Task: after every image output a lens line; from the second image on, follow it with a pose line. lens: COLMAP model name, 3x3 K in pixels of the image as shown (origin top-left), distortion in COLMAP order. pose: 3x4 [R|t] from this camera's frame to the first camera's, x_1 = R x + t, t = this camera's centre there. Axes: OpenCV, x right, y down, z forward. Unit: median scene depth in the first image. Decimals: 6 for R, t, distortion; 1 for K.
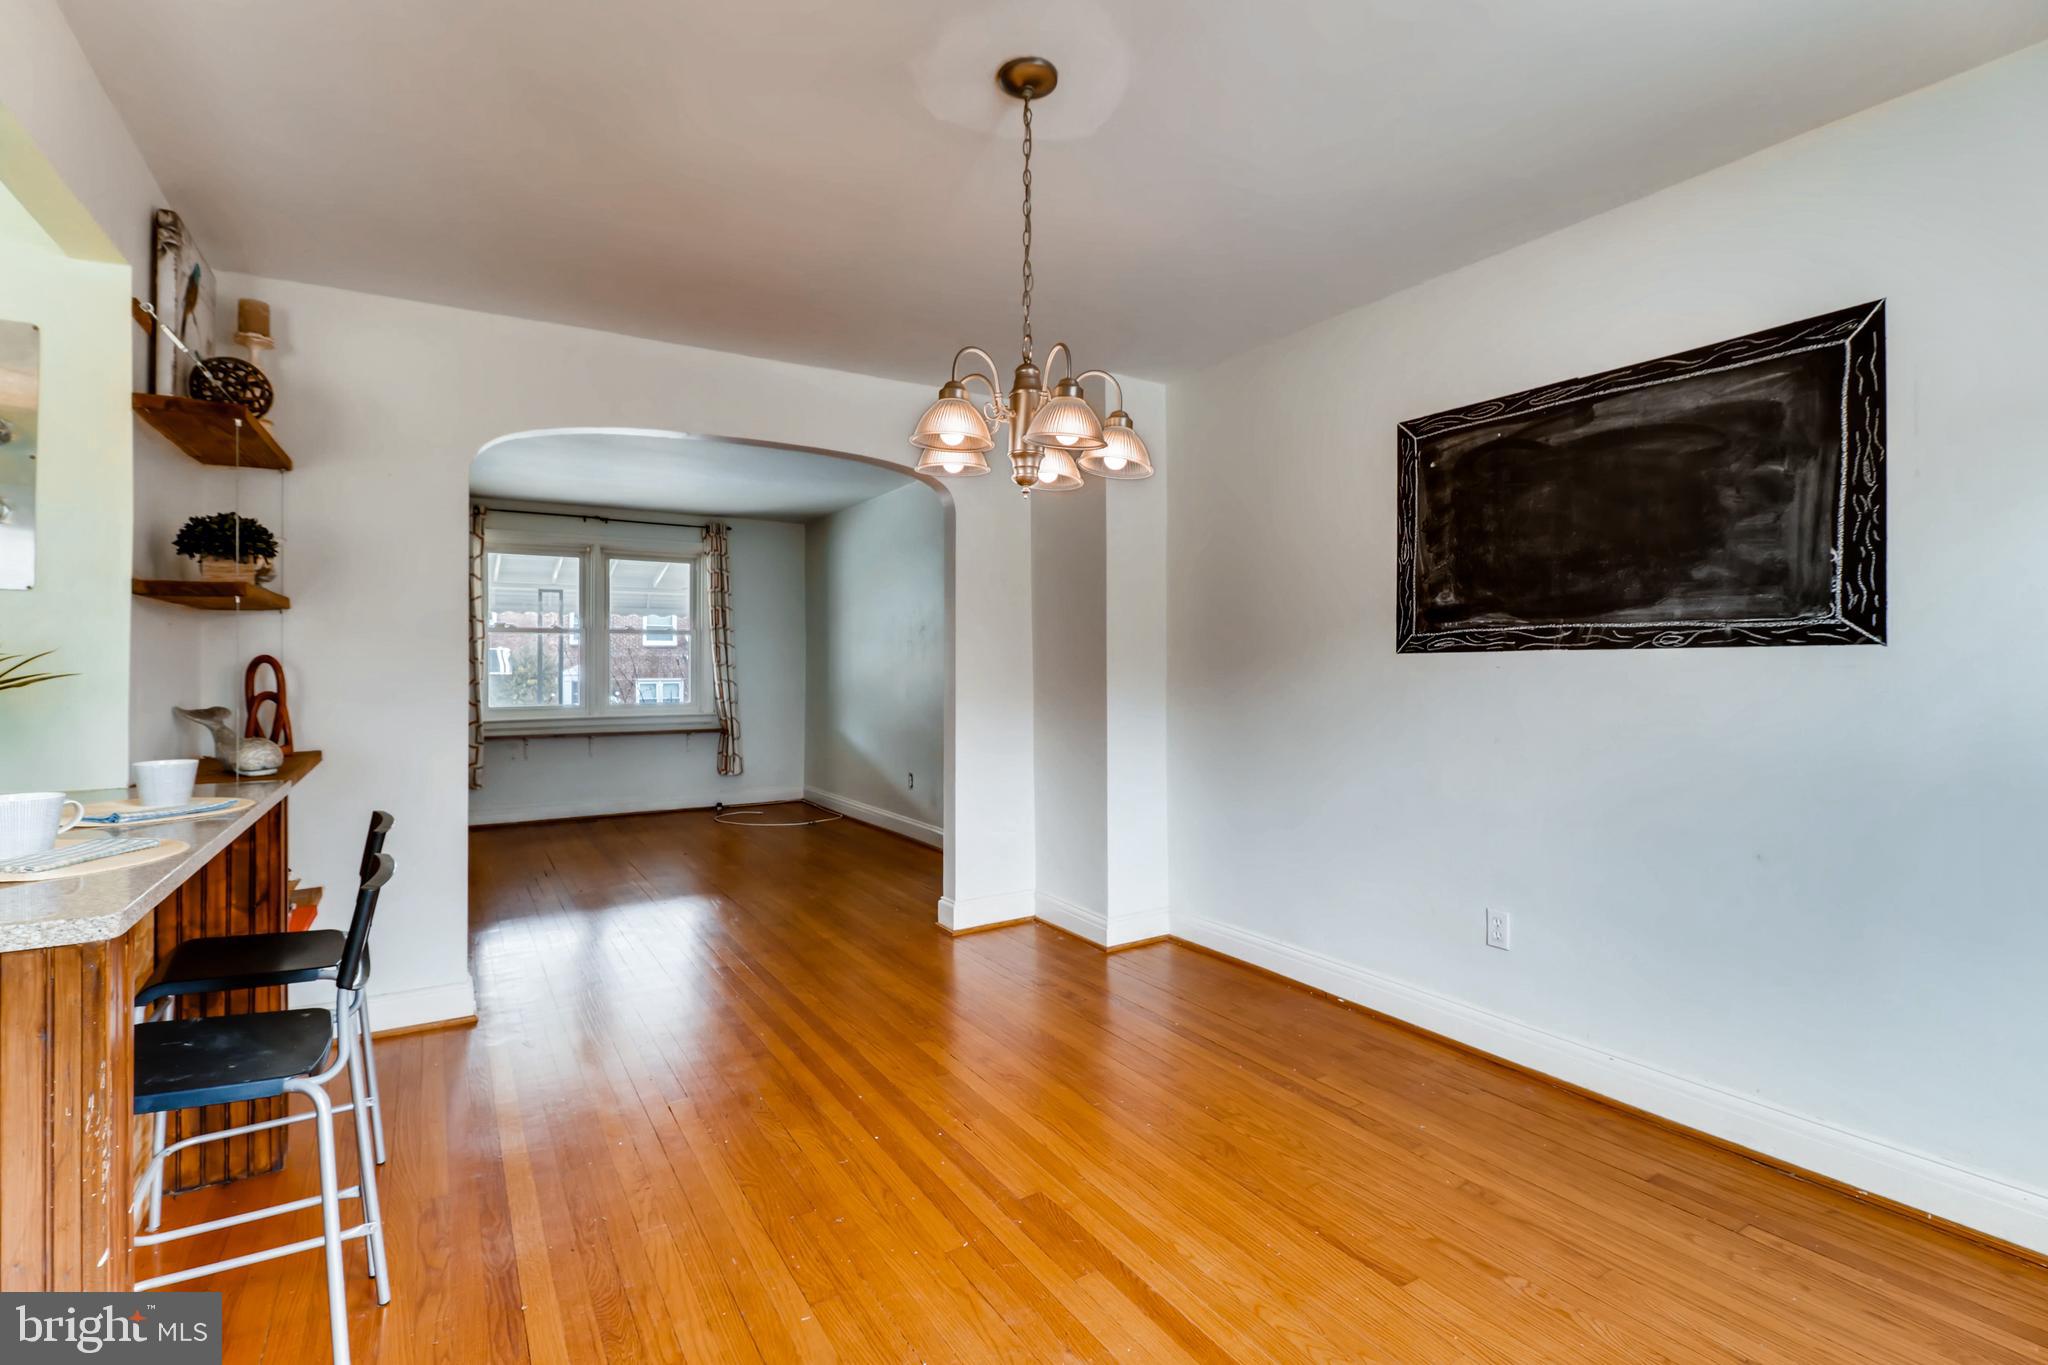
lens RADIAL K [[932.1, 0, 1031.6], [0, 932.1, 660.8], [0, 0, 1]] dist [0.015724, -0.012394]
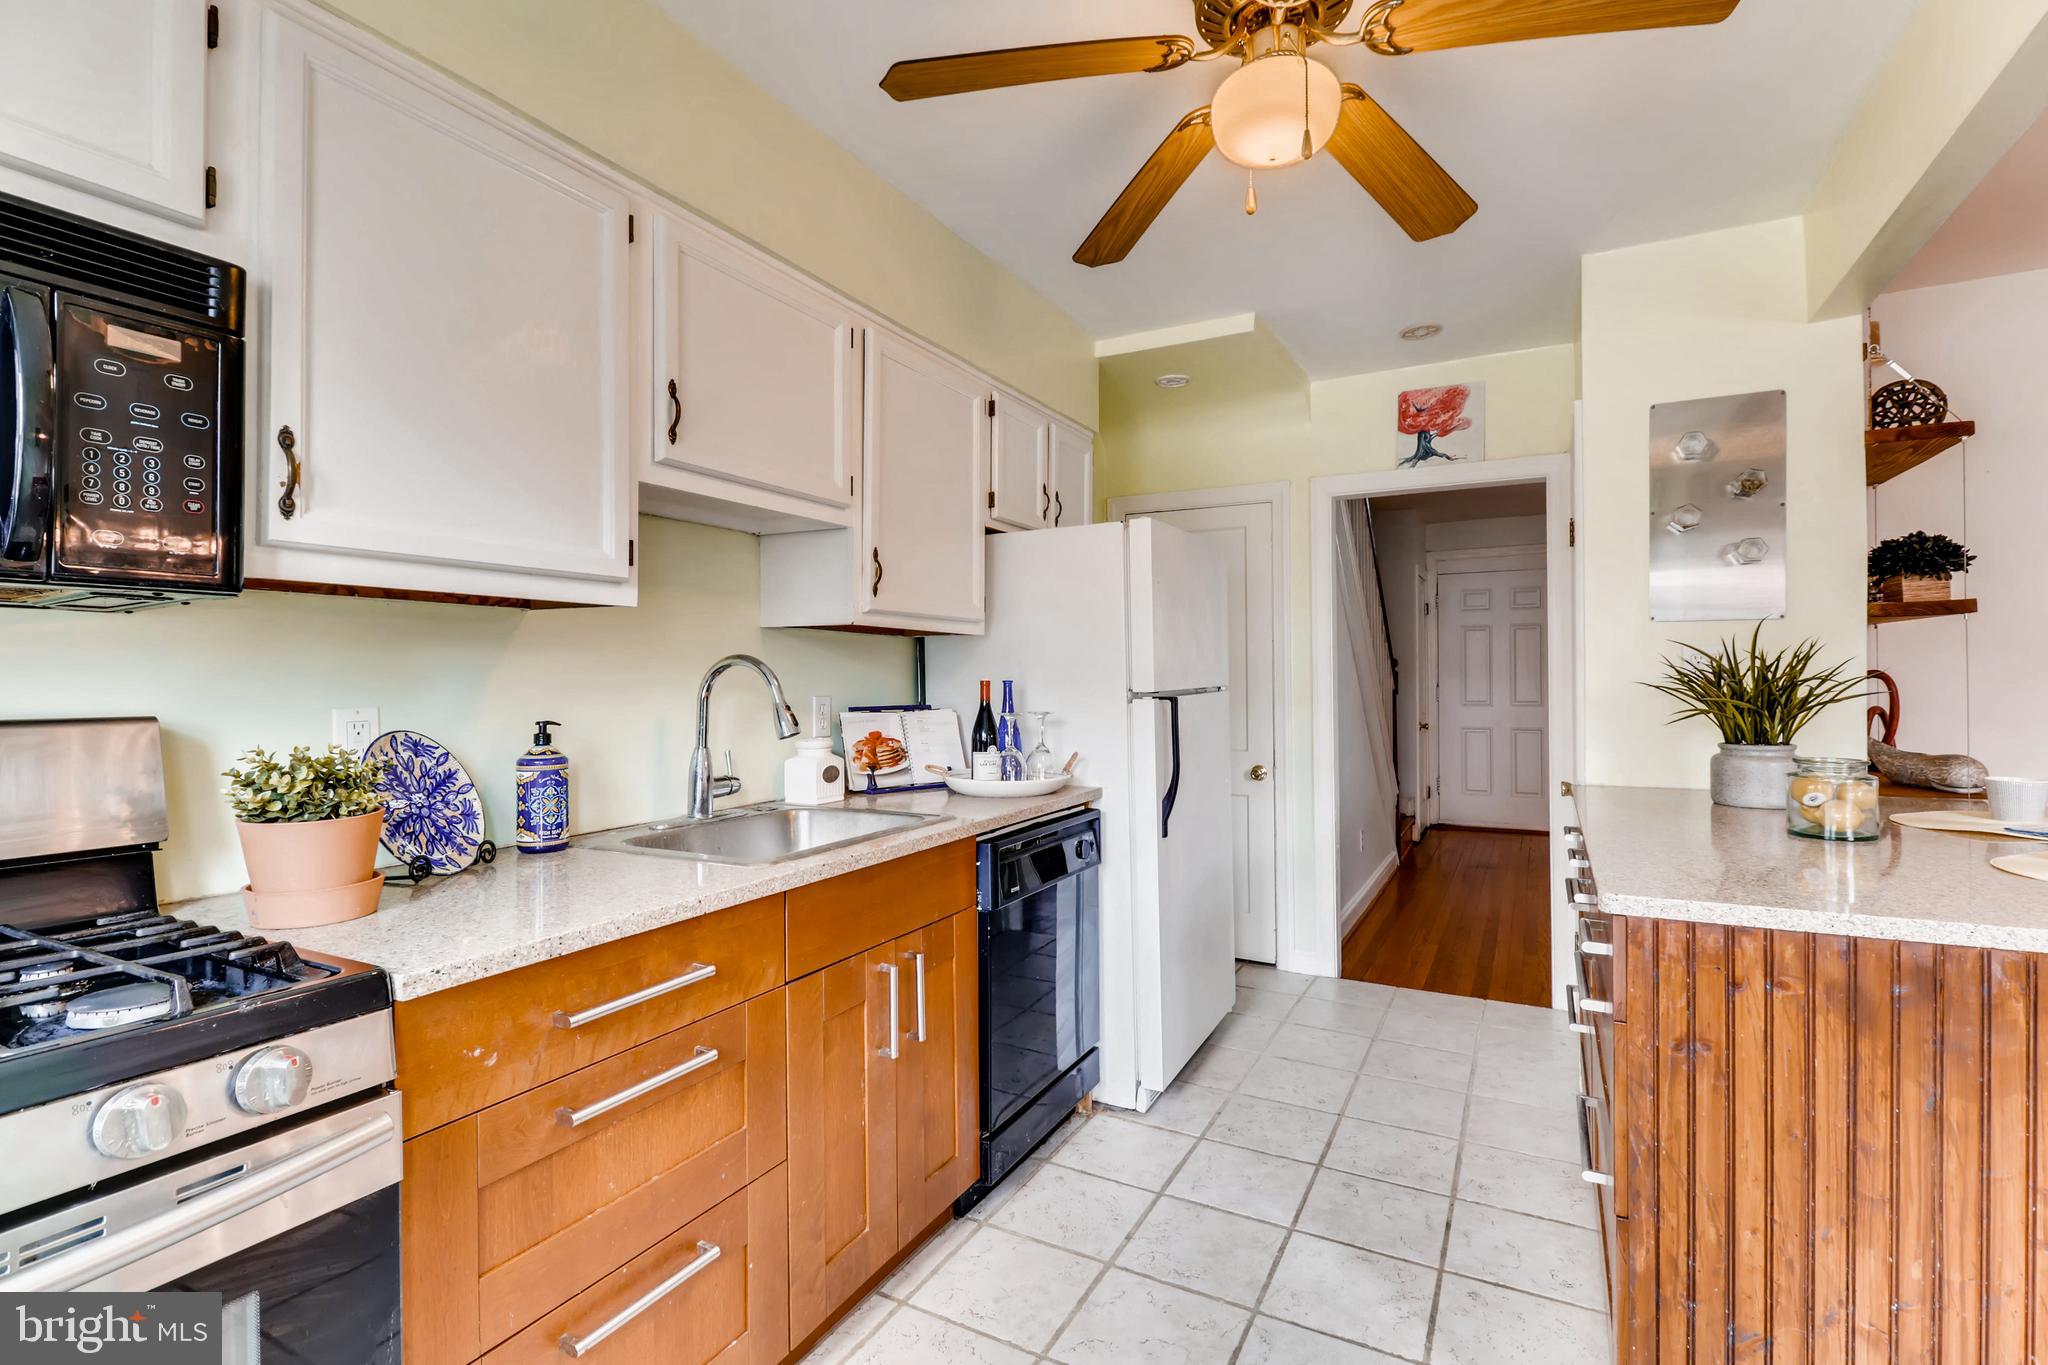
lens RADIAL K [[932.1, 0, 1012.4], [0, 932.1, 676.9], [0, 0, 1]] dist [0.015724, -0.012394]
pose [[0.481641, -0.005614, -0.876351, -0.350741], [0.015187, 0.999883, 0.001941, -0.014180], [0.876237, -0.014244, 0.481669, -0.277820]]
